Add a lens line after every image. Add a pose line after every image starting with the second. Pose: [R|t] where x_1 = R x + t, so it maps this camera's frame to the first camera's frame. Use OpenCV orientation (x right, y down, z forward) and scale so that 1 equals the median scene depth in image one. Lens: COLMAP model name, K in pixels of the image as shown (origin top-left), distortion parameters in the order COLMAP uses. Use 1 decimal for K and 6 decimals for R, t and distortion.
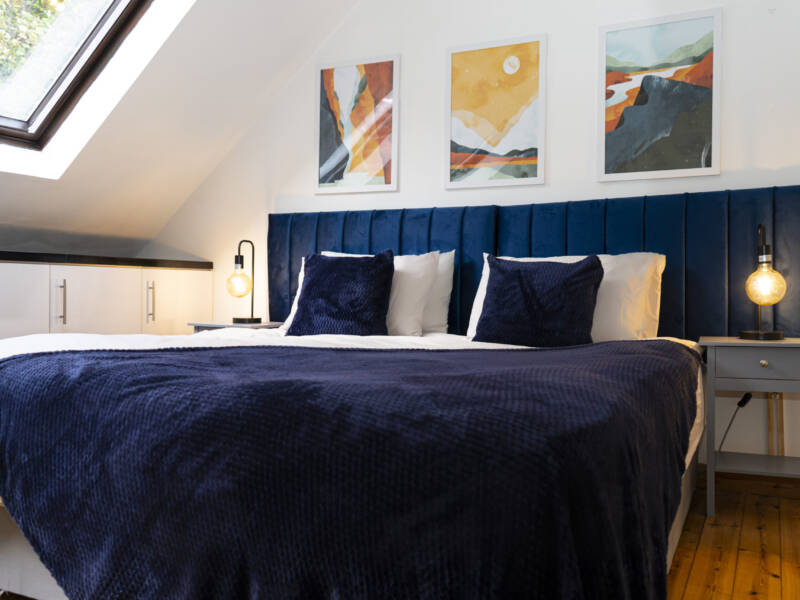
lens RADIAL K [[738.1, 0, 399.1], [0, 738.1, 296.5], [0, 0, 1]] dist [0.021033, 0.000000]
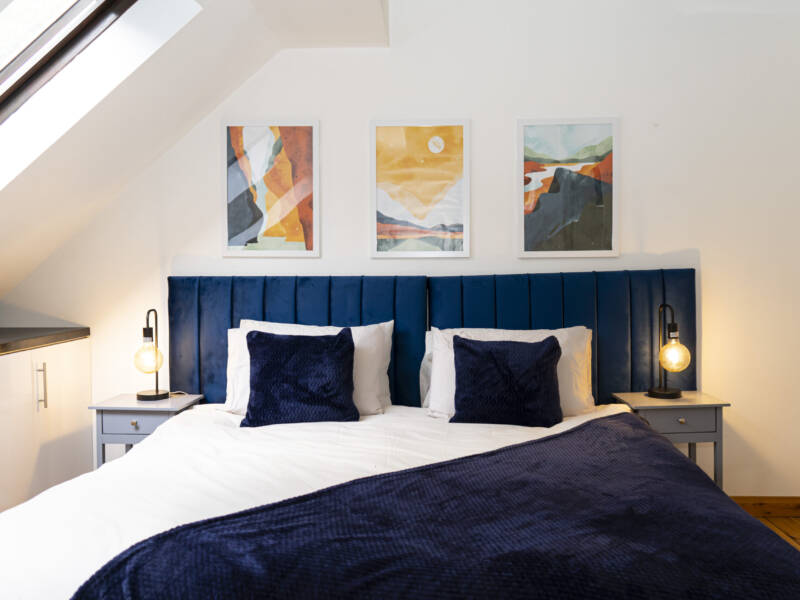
lens RADIAL K [[714.2, 0, 399.5], [0, 714.2, 300.6], [0, 0, 1]] dist [-0.002865, 0.043247]
pose [[0.911709, -0.037981, 0.409076, -0.342023], [0.022587, 0.998845, 0.042397, -0.139268], [-0.410214, -0.029414, 0.911515, 0.079699]]
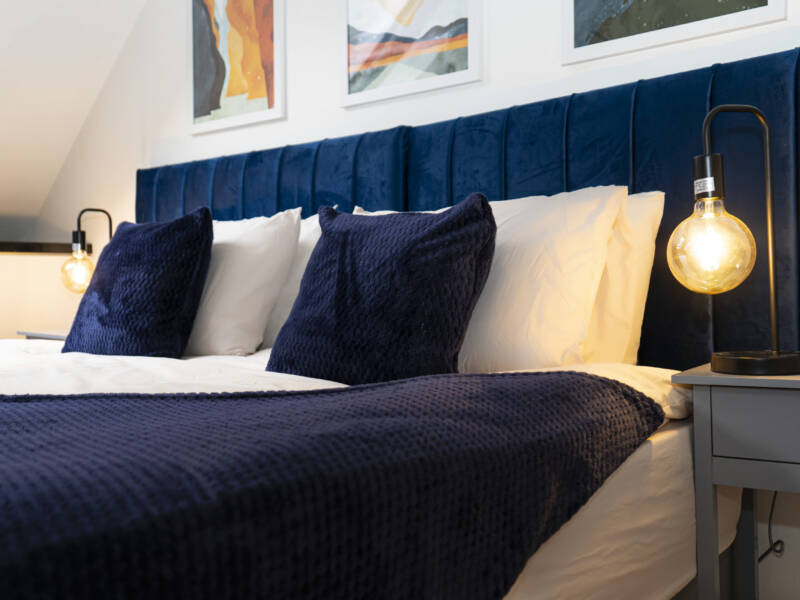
lens RADIAL K [[827.9, 0, 400.8], [0, 827.9, 296.8], [0, 0, 1]] dist [0.019596, 0.000000]
pose [[0.970671, -0.016241, -0.239864, 0.293993], [0.017695, 0.999836, 0.003910, 0.007791], [0.239762, -0.008040, 0.970799, 0.386255]]
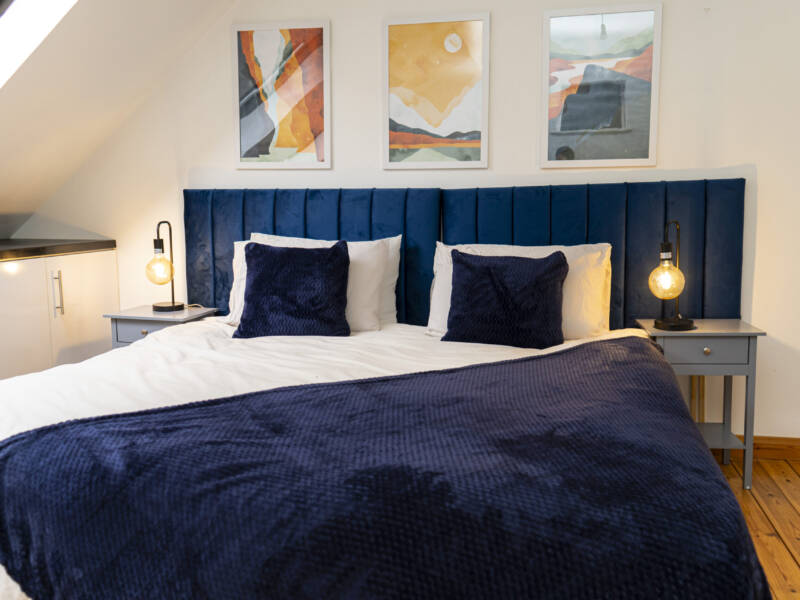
lens RADIAL K [[714.2, 0, 399.7], [0, 714.2, 300.2], [0, 0, 1]] dist [-0.002865, 0.043247]
pose [[0.968465, -0.049906, 0.244099, -0.171085], [0.018978, 0.991664, 0.127448, -0.102491], [-0.248425, -0.118797, 0.961339, 0.074048]]
